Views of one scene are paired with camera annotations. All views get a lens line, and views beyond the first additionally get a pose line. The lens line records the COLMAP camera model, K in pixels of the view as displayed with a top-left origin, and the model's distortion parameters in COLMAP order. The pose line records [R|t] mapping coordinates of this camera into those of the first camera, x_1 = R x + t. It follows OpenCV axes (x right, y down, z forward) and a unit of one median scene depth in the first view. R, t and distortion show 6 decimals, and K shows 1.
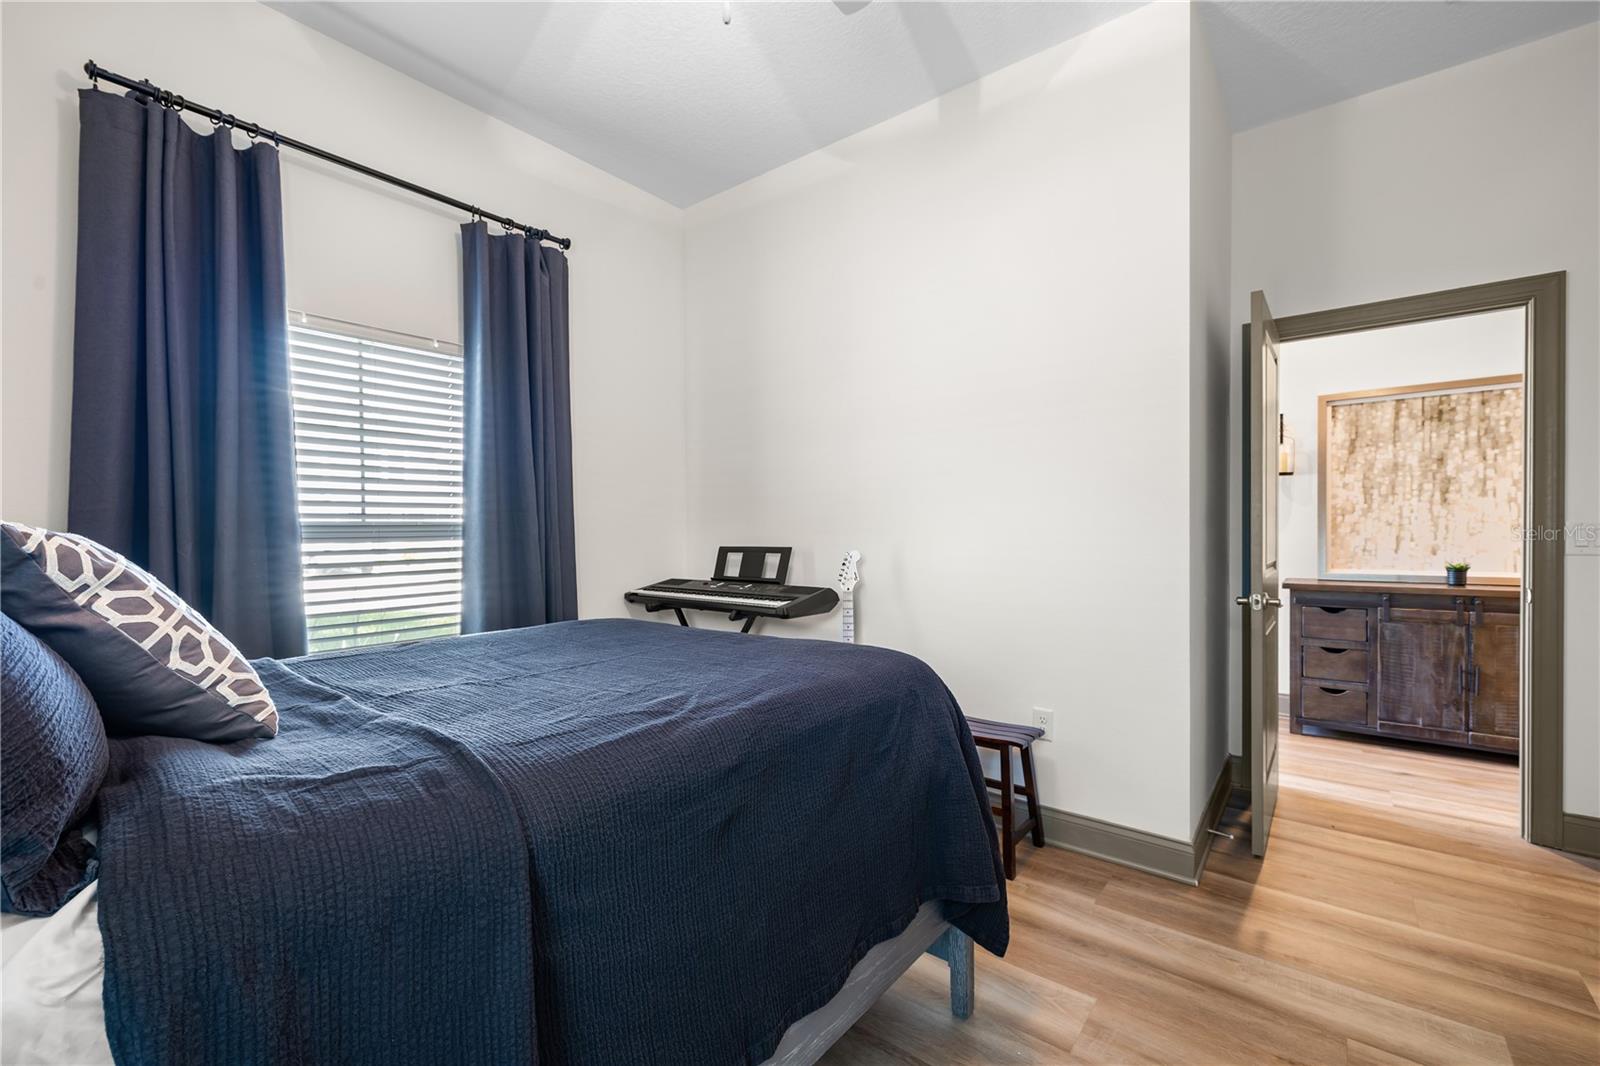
lens RADIAL K [[675.7, 0, 790.2], [0, 675.7, 536.6], [0, 0, 1]] dist [-0.001113, 0.000074]
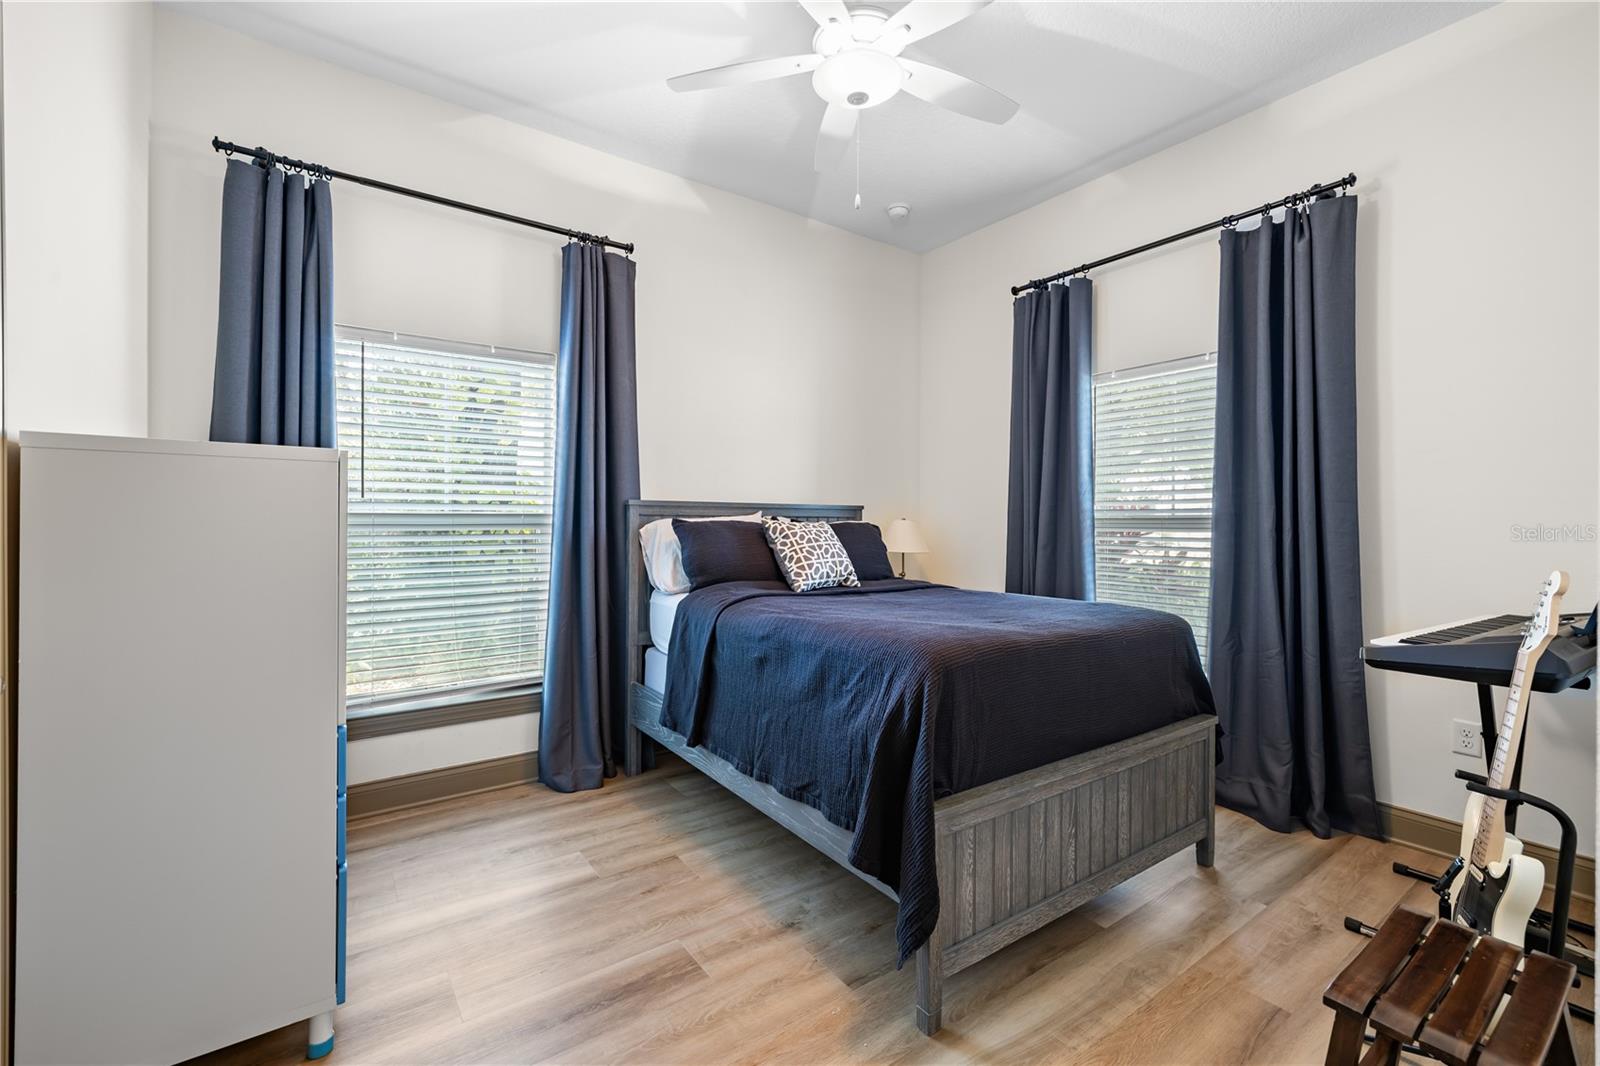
lens RADIAL K [[675.7, 0, 800.4], [0, 675.7, 522.9], [0, 0, 1]] dist [-0.001113, 0.000074]
pose [[-0.269077, 0.008765, -0.963079, 0.902083], [-0.011608, 0.999856, 0.012342, -0.018220], [0.963049, 0.014500, -0.268937, 0.791441]]
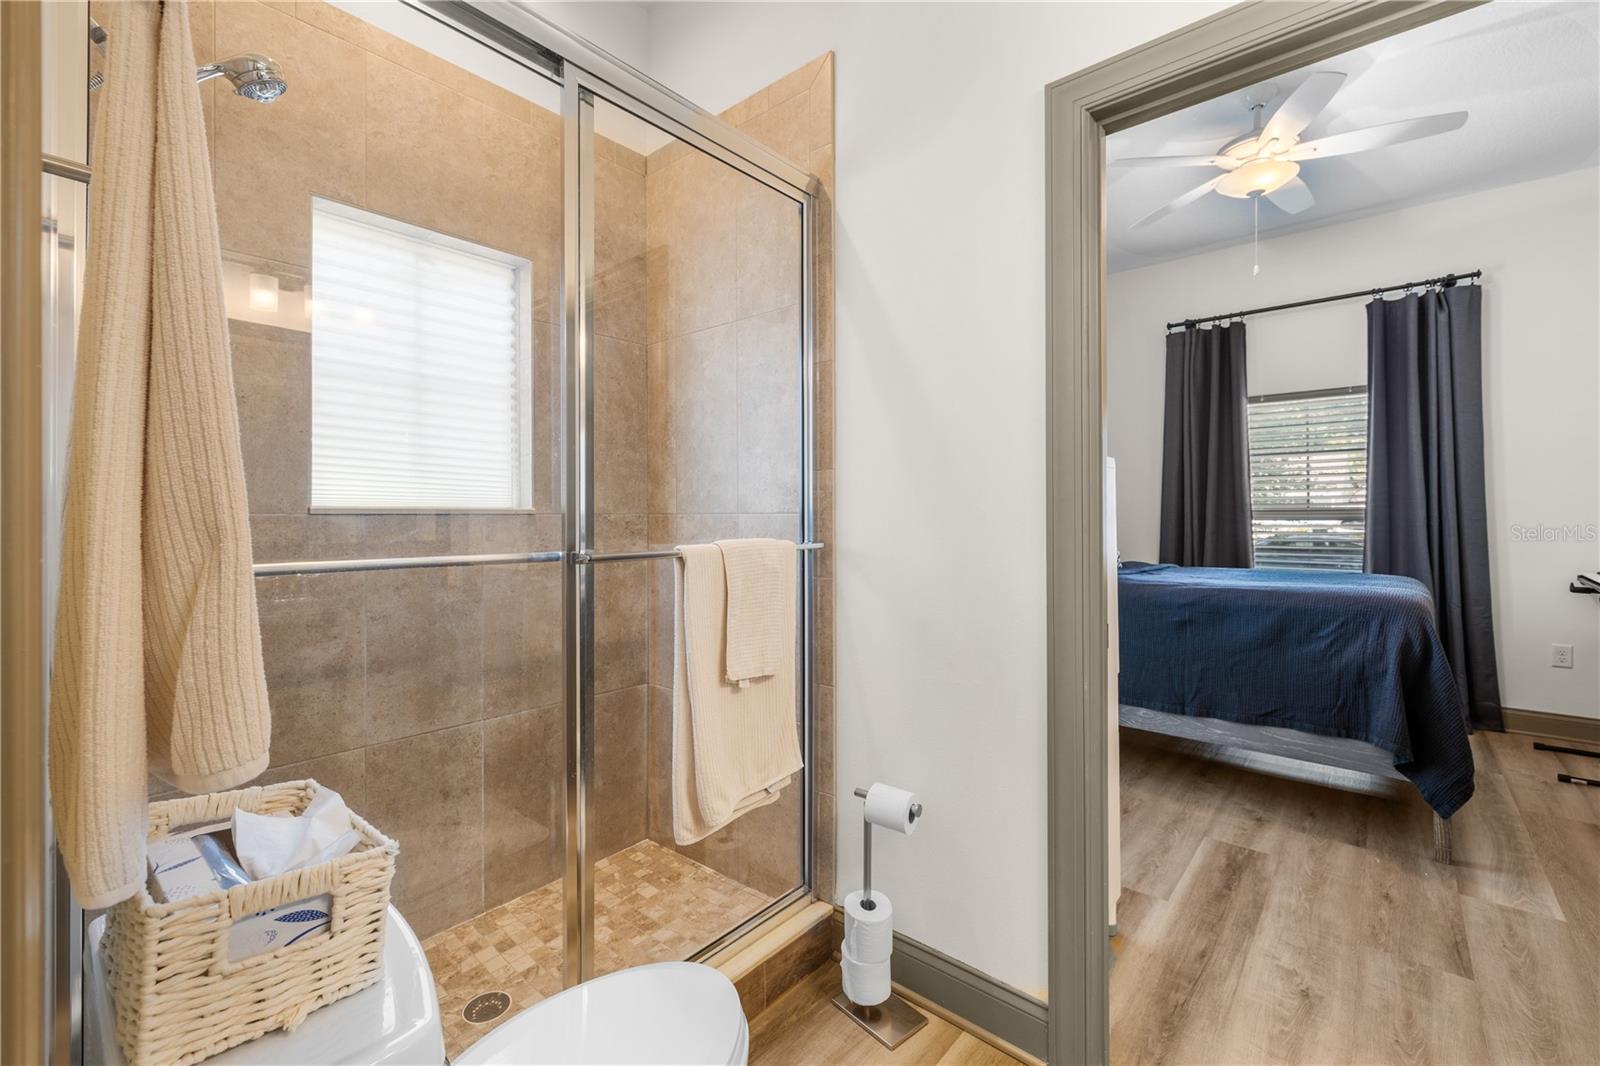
lens RADIAL K [[675.7, 0, 798.0], [0, 675.7, 509.9], [0, 0, 1]] dist [-0.001113, 0.000074]
pose [[-0.041873, 0.000589, -0.999123, 1.259256], [-0.007327, 0.999973, 0.000896, -0.010401], [0.999096, 0.007358, -0.041868, -0.209008]]
